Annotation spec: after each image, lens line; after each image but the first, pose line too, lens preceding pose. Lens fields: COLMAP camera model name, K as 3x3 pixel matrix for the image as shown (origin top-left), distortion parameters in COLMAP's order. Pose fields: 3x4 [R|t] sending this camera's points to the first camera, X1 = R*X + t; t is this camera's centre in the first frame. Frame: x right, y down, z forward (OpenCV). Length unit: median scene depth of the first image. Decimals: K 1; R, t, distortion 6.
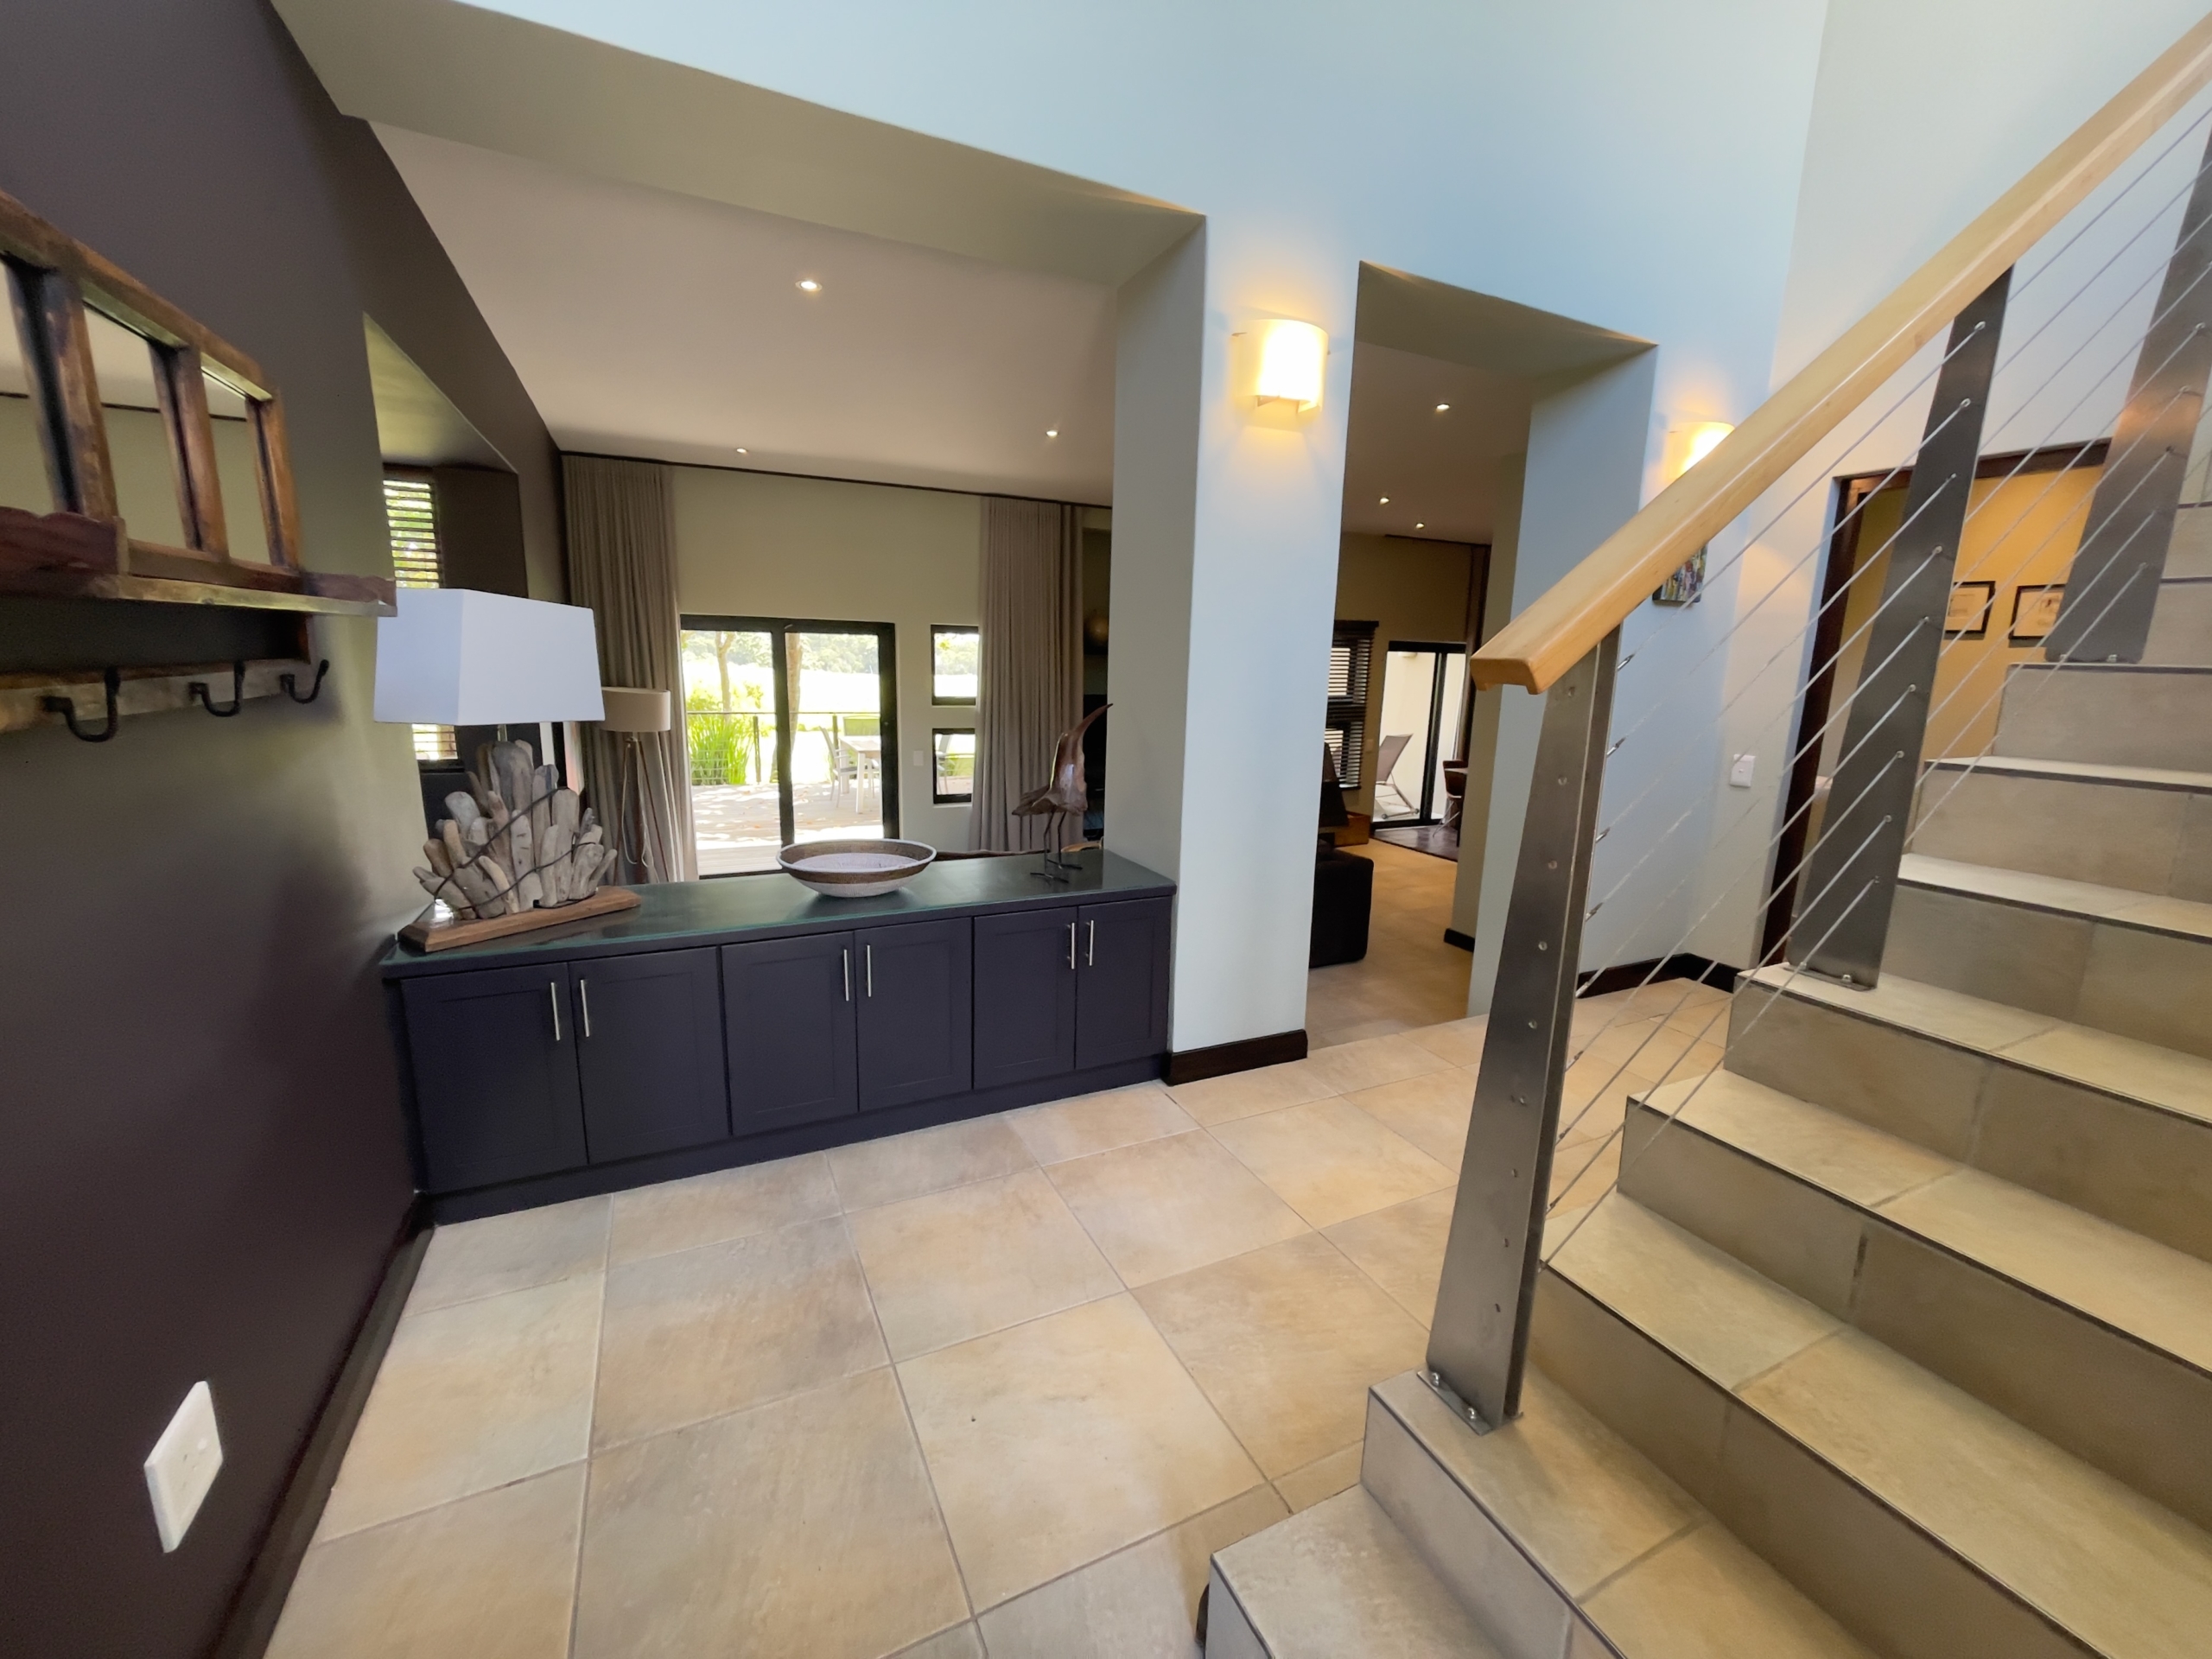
lens RADIAL K [[895.3, 0, 1095.6], [0, 895.3, 831.2], [0, 0, 1]] dist [-0.002541, -0.000504]
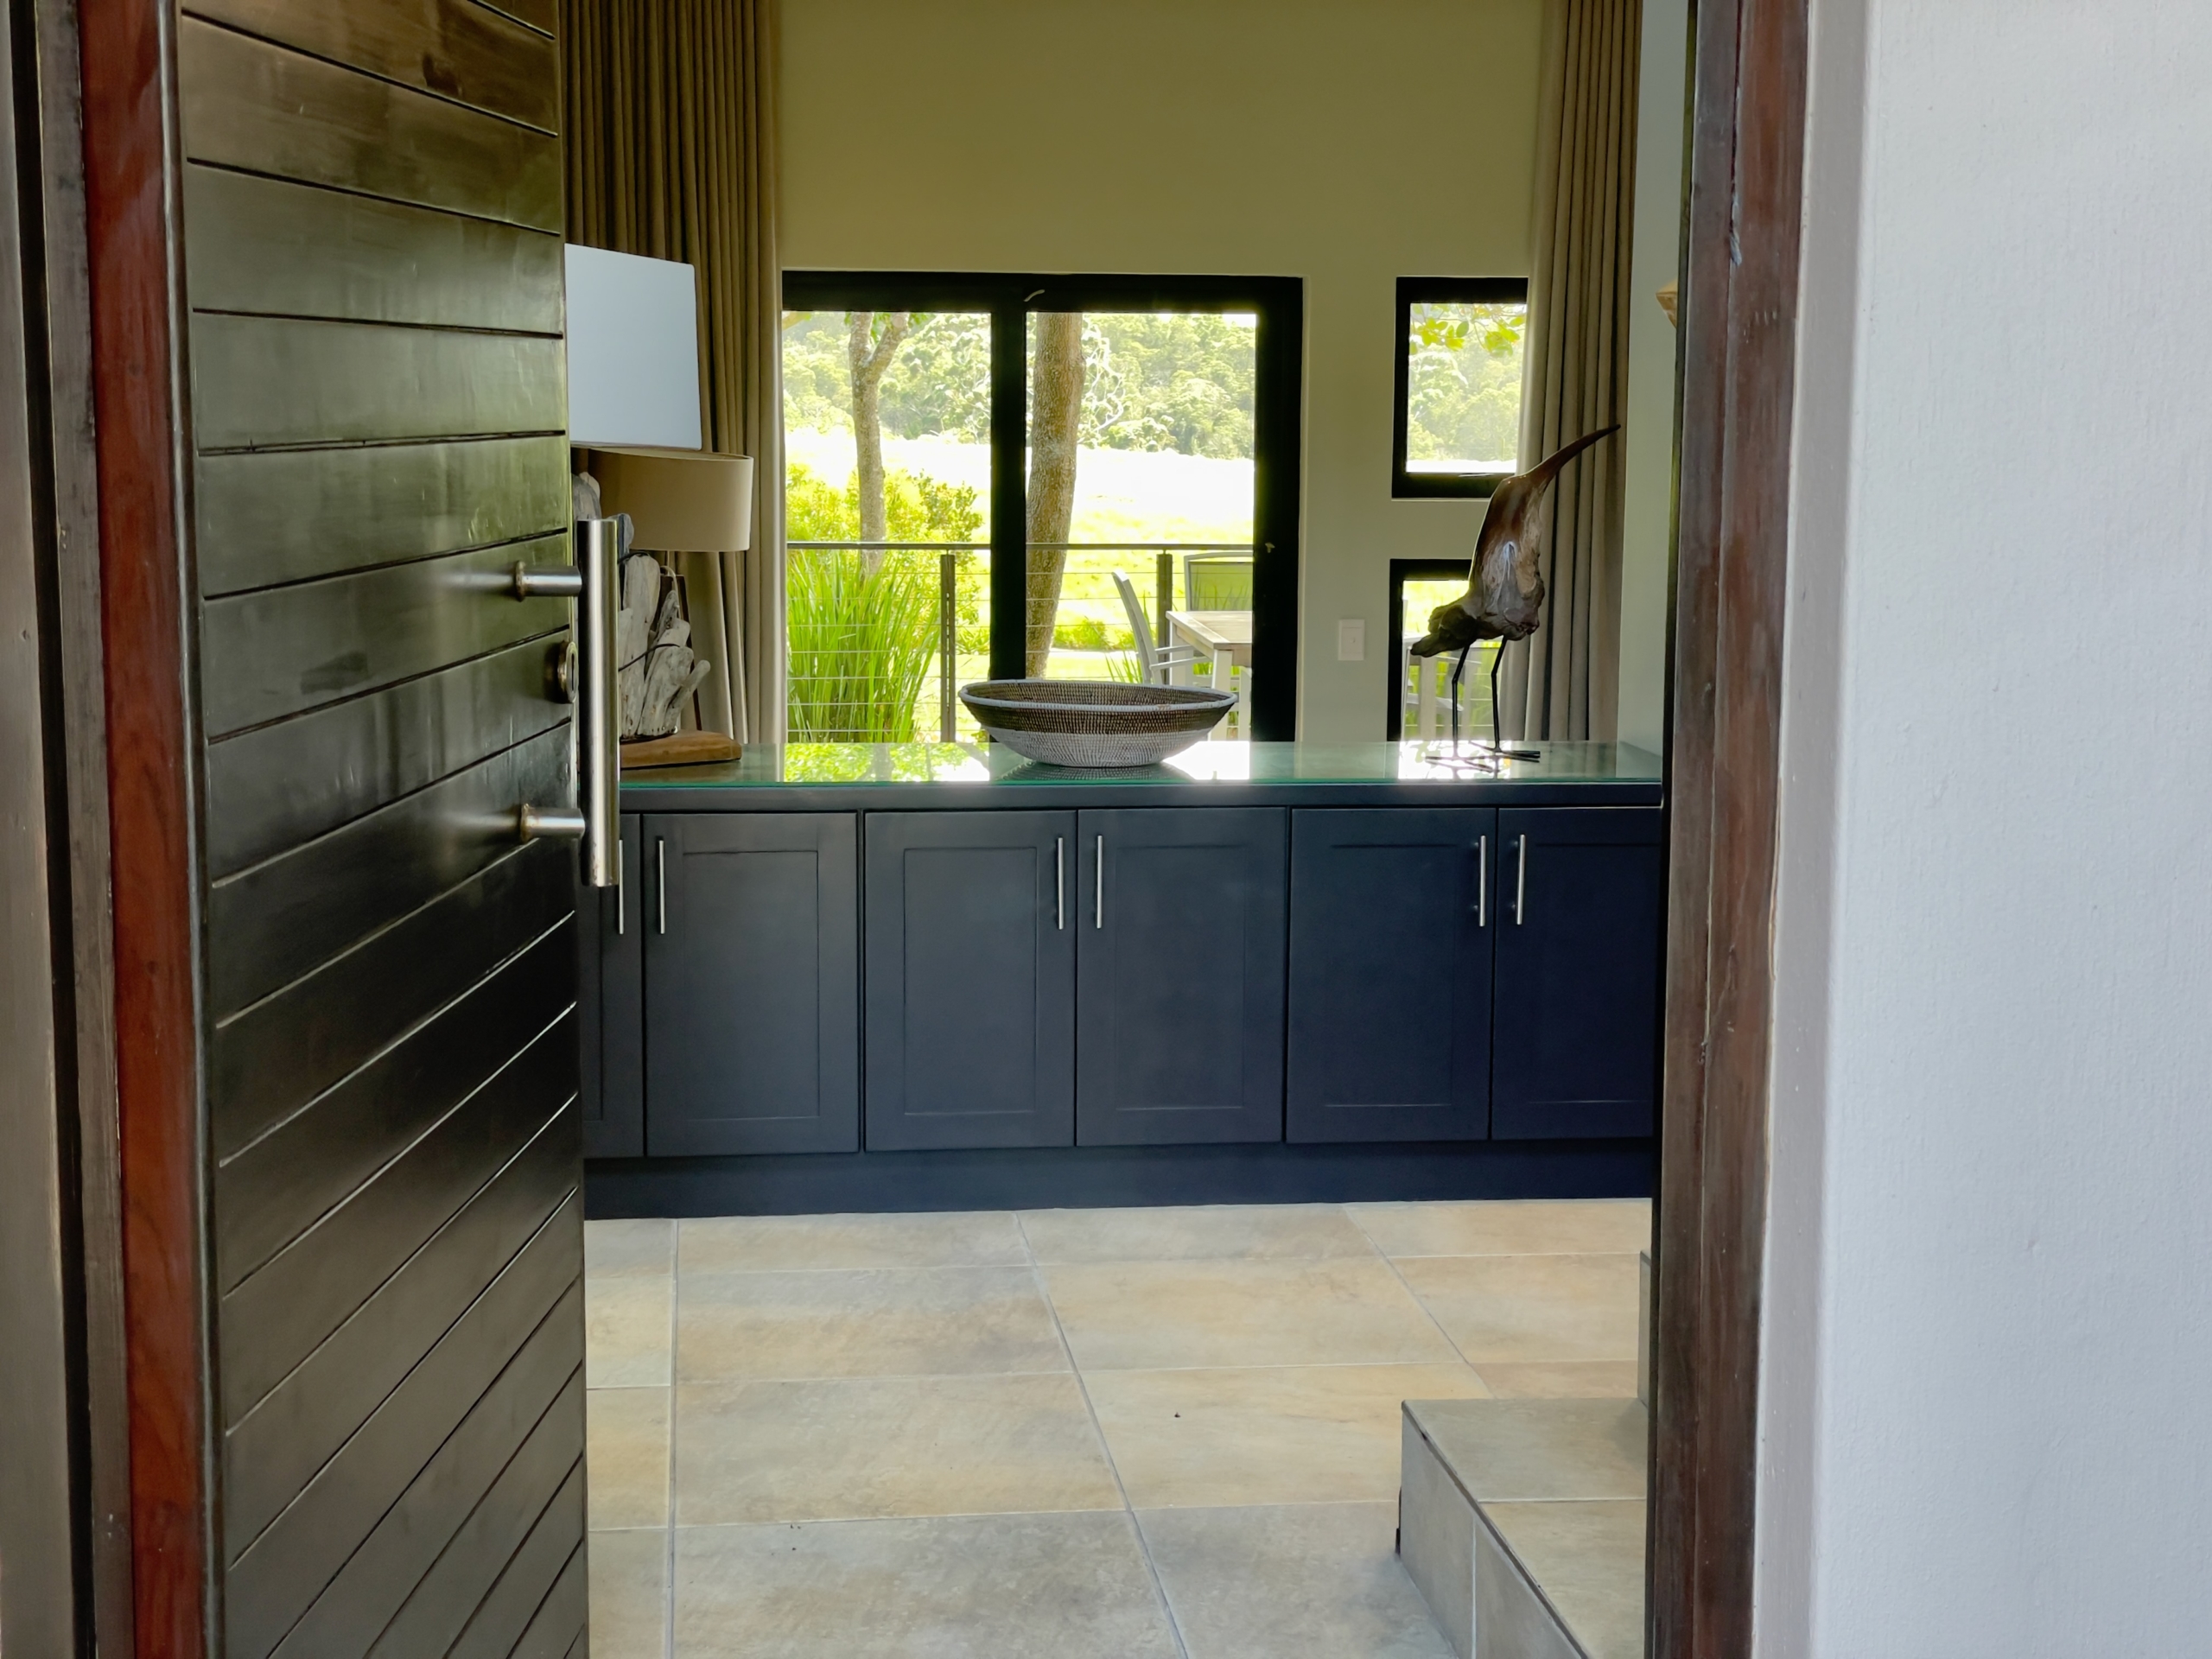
lens RADIAL K [[3351.4, 0, 1106.0], [0, 3351.4, 829.5], [0, 0, 1]] dist [0.377879, 0.002810]
pose [[0.950411, 0.022965, -0.310147, 0.203707], [-0.043503, 0.997282, -0.059468, 0.122028], [0.307938, 0.070012, 0.948827, -0.508673]]
